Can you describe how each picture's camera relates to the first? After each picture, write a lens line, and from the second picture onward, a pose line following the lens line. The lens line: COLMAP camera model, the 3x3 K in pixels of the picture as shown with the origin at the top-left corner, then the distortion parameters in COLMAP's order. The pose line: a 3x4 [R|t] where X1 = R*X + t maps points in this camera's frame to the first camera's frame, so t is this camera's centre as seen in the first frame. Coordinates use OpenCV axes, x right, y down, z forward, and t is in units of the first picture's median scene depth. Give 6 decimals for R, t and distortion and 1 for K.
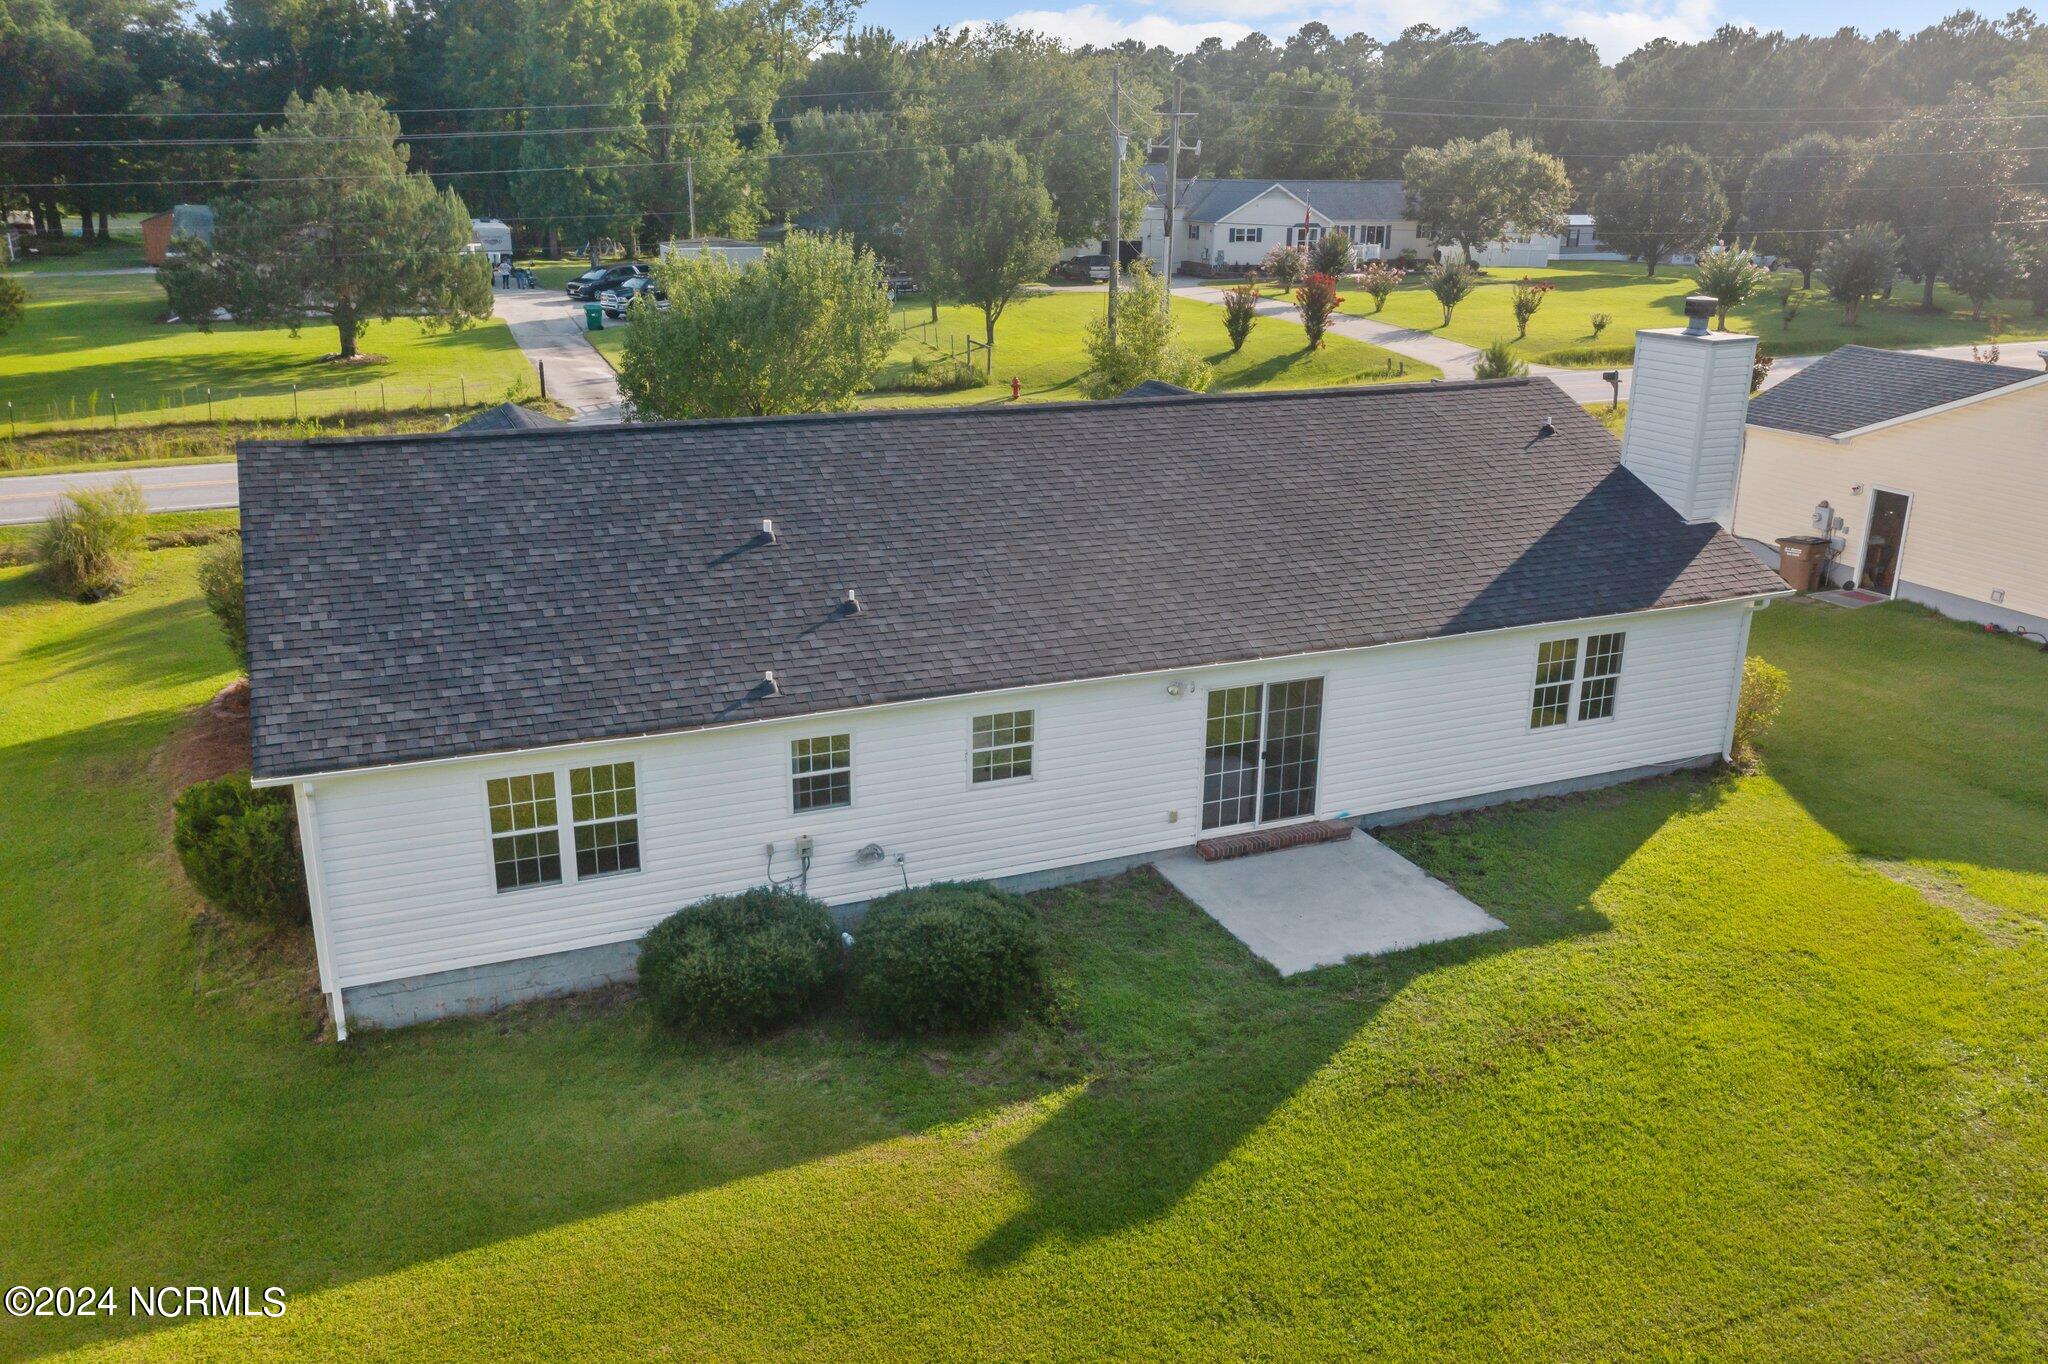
lens RADIAL K [[1628.5, 0, 1027.9], [0, 1628.5, 688.8], [0, 0, 1]] dist [-0.017241, 0.001705]
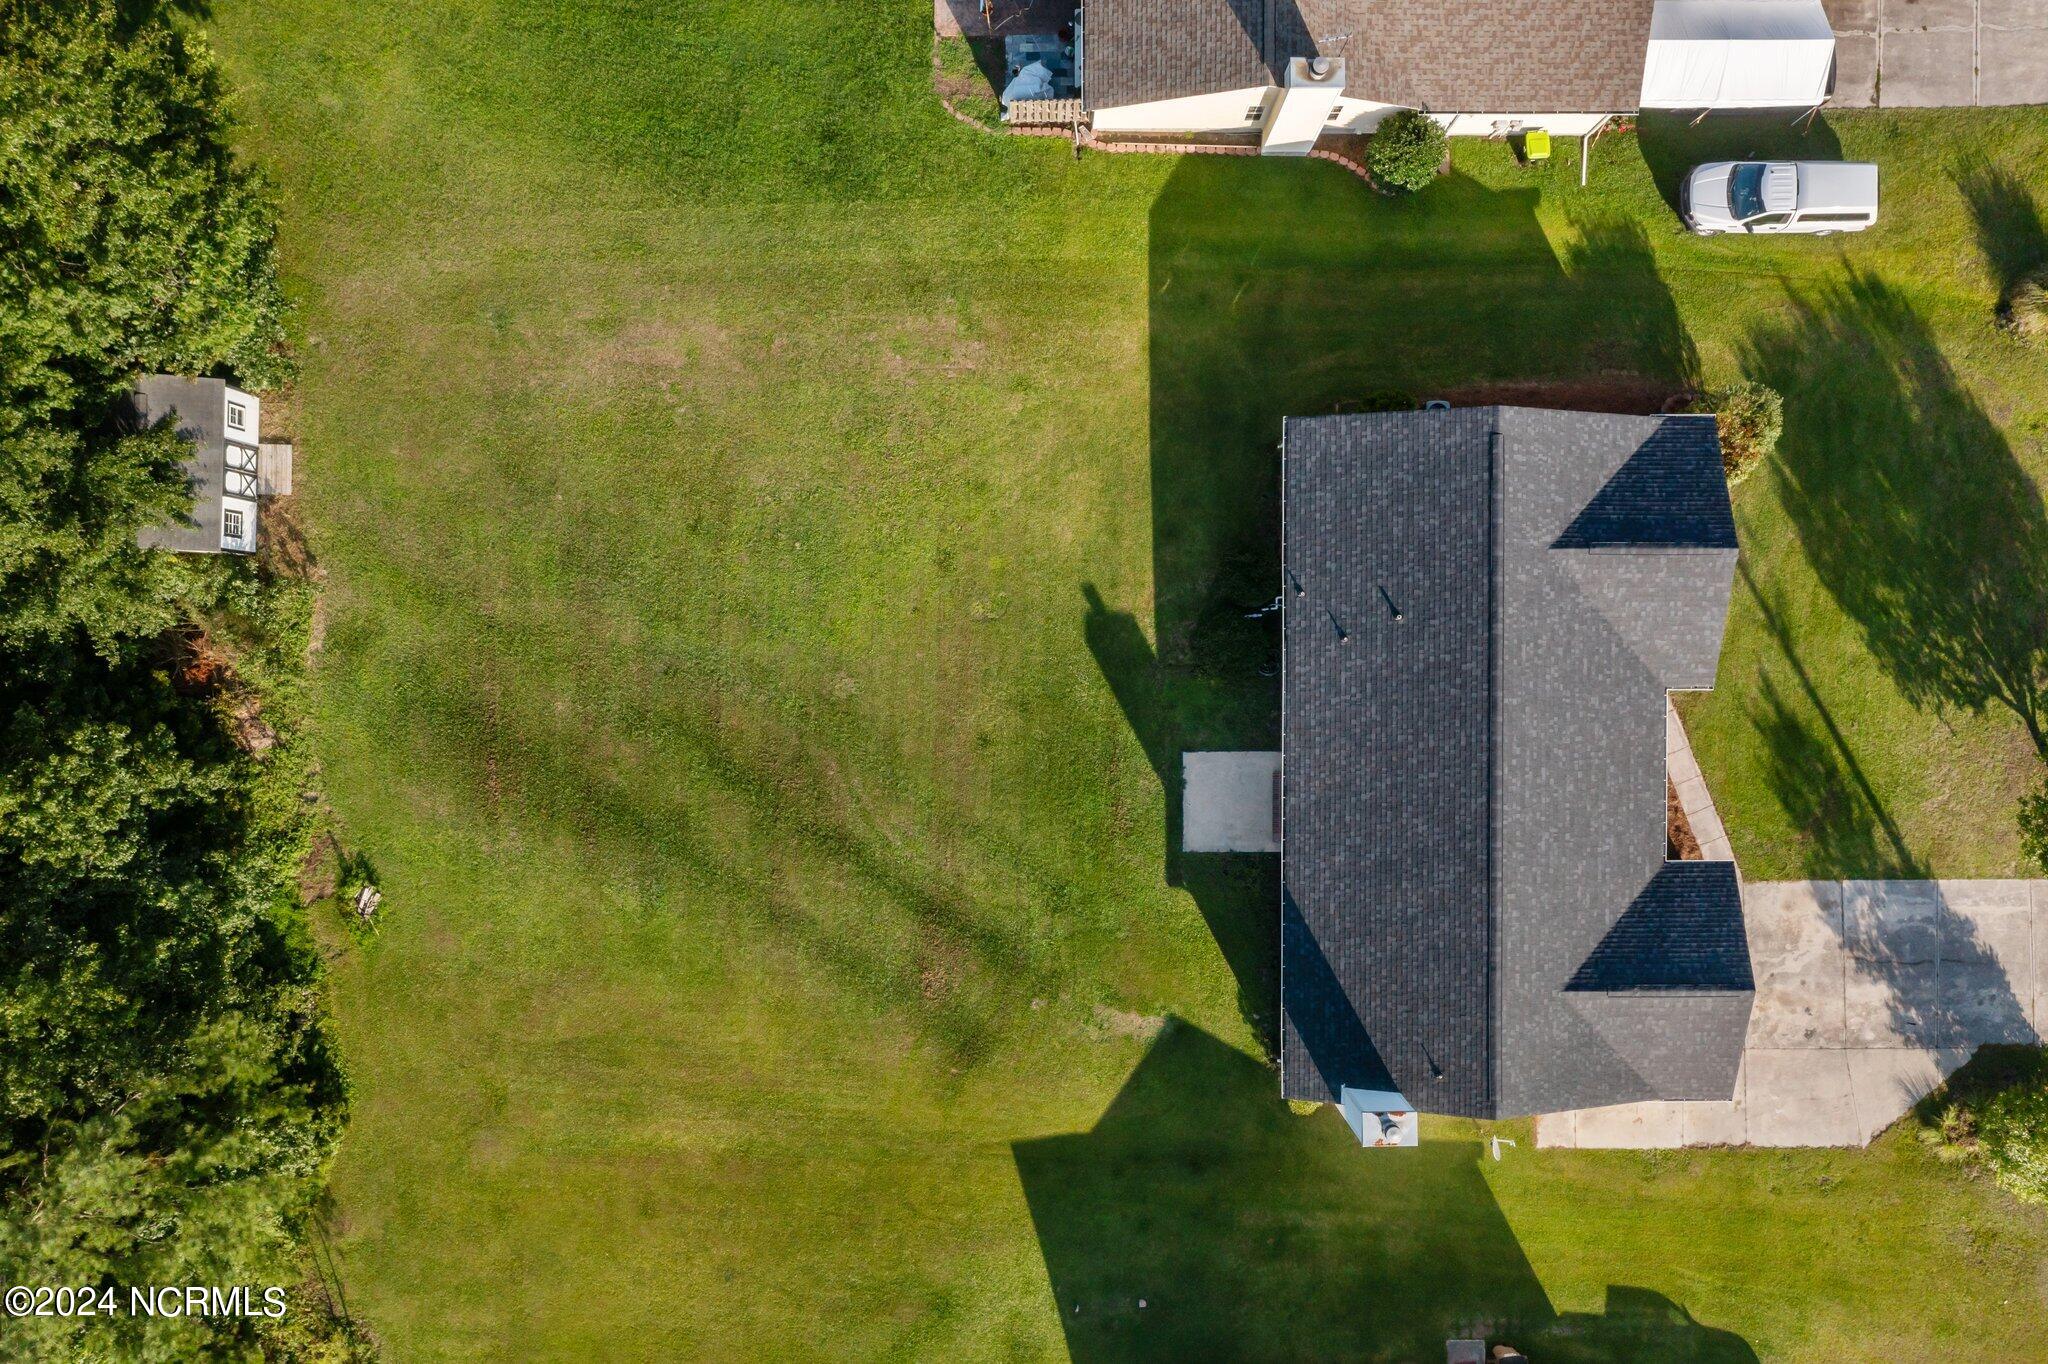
lens RADIAL K [[1603.4, 0, 1016.6], [0, 1603.4, 675.4], [0, 0, 1]] dist [-0.000834, -0.011411]
pose [[-0.401929, 0.915650, -0.006103, 0.157454], [-0.290259, -0.121084, 0.949257, -2.213871], [0.868448, 0.383306, 0.314443, -0.168055]]
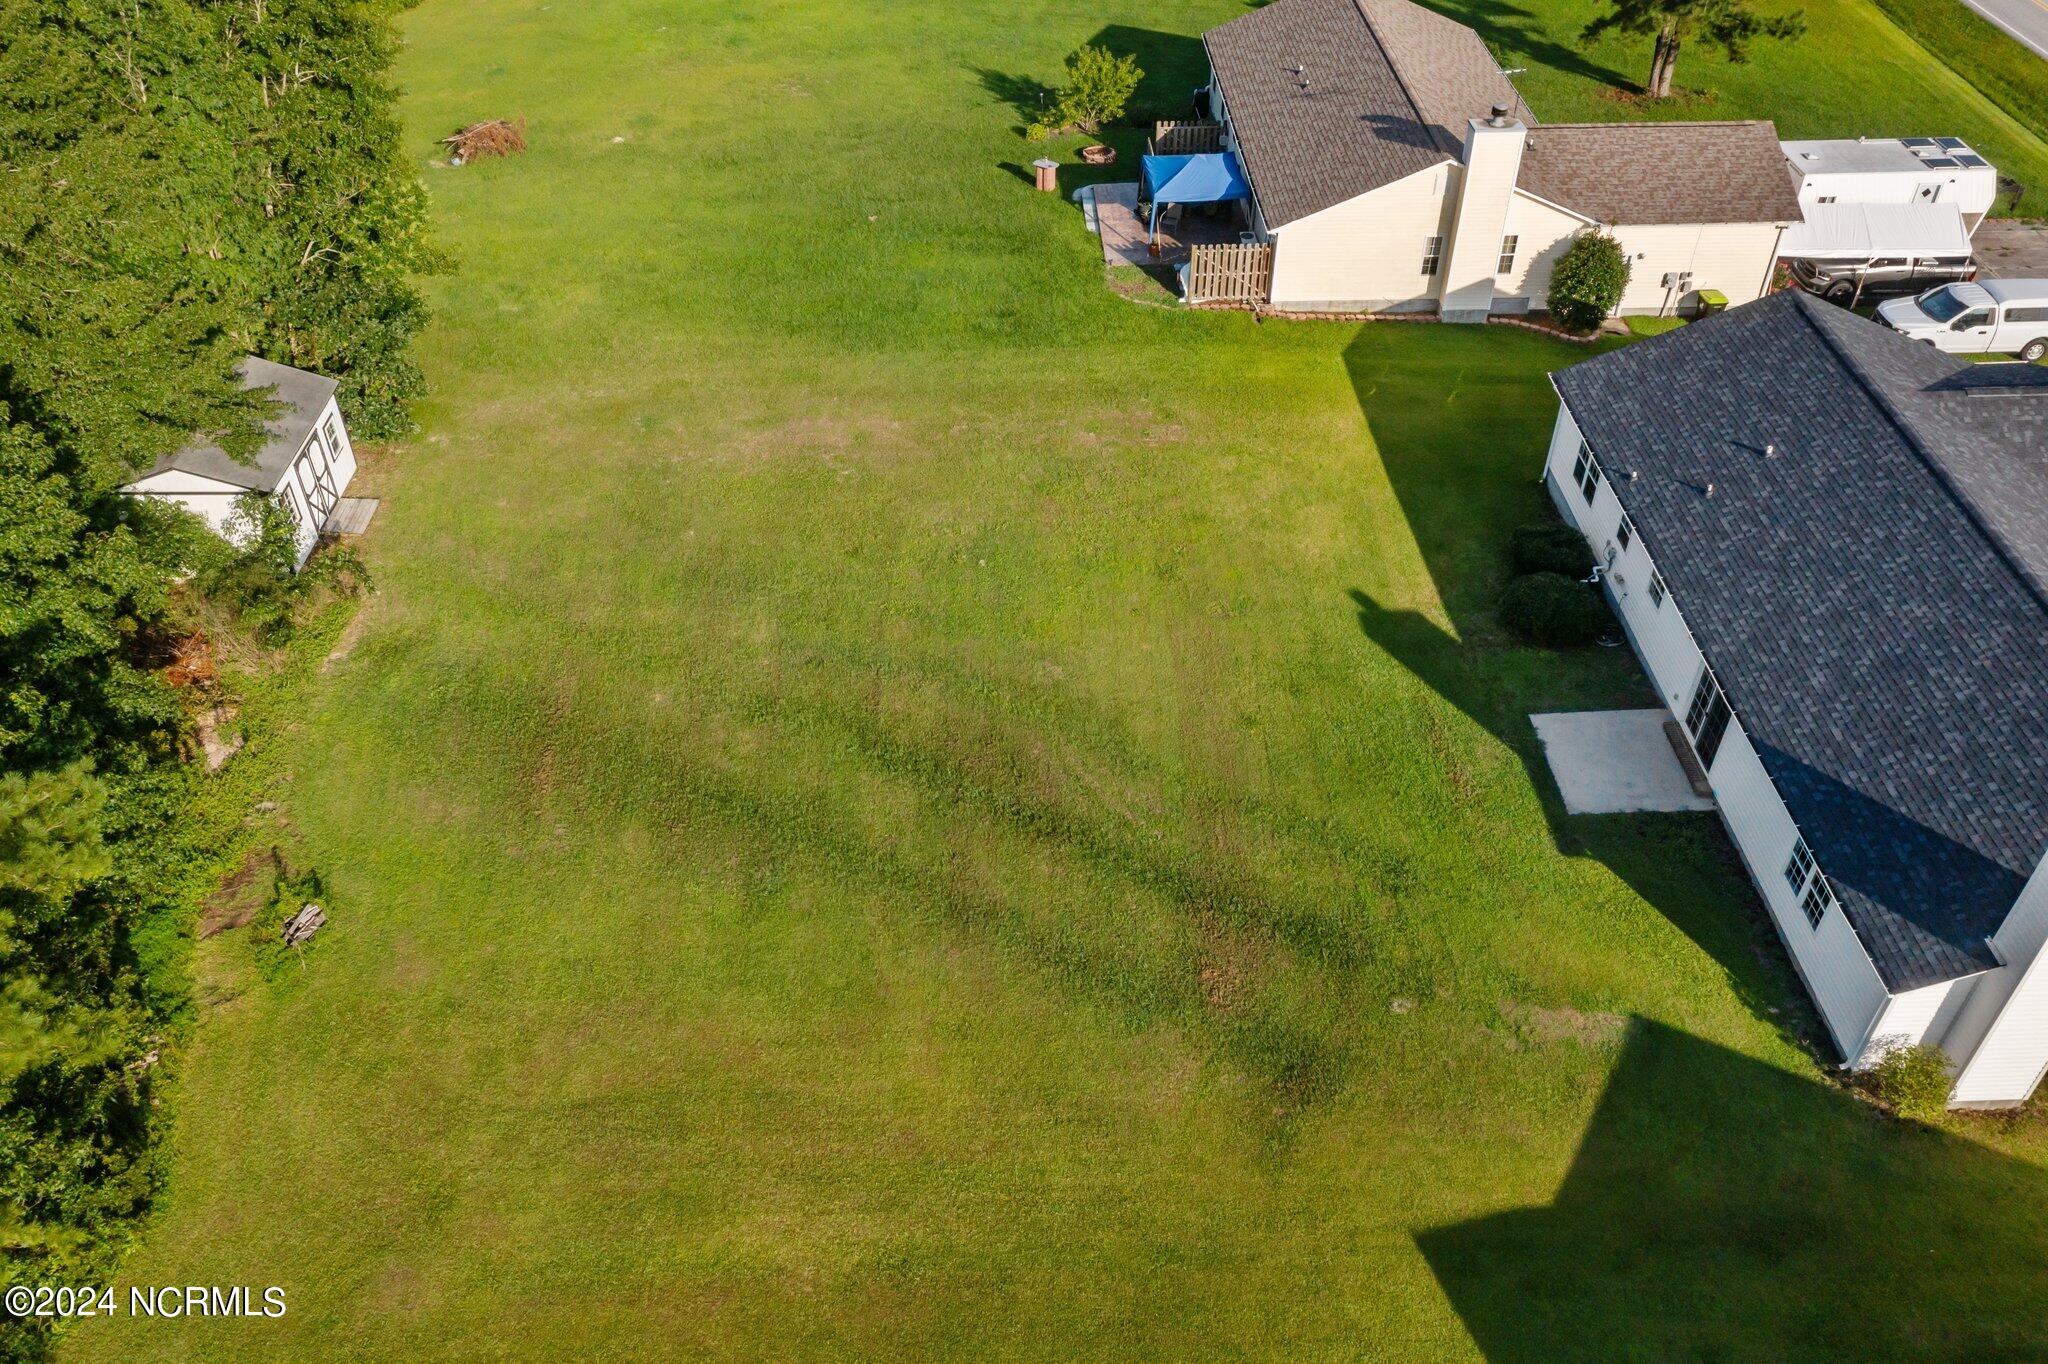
lens RADIAL K [[1608.8, 0, 1024.5], [0, 1608.8, 692.3], [0, 0, 1]] dist [-0.006658, -0.006514]
pose [[-0.368831, 0.603072, -0.707296, 1.663439], [-0.296345, 0.644939, 0.704438, -0.990491], [0.880990, 0.469423, -0.059156, 0.516648]]
